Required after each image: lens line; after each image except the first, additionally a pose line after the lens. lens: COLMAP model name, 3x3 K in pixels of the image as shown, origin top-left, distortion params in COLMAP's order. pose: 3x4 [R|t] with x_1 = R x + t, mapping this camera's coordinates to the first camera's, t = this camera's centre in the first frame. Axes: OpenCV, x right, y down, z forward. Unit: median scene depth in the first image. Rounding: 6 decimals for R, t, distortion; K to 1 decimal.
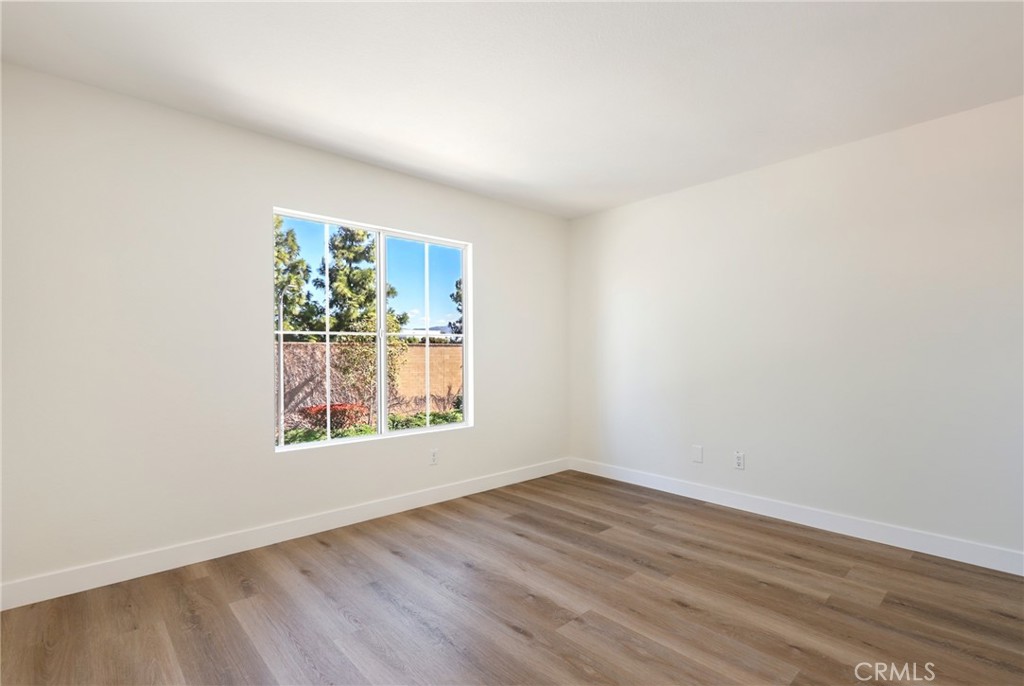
lens RADIAL K [[473.6, 0, 512.4], [0, 473.6, 347.1], [0, 0, 1]] dist [0.002976, -0.001040]
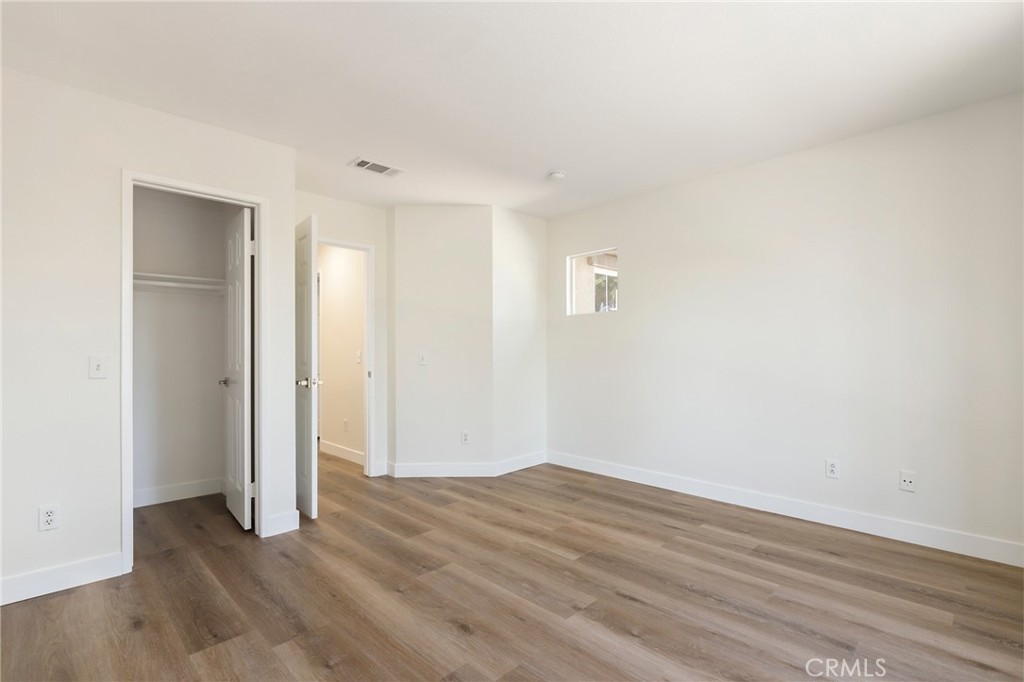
lens RADIAL K [[473.6, 0, 511.5], [0, 473.6, 345.1], [0, 0, 1]] dist [0.002976, -0.001040]
pose [[-0.999057, 0.009699, -0.042317, 0.320160], [0.010676, 0.999680, -0.022933, 0.028334], [0.042081, -0.023364, -0.998841, 2.032312]]
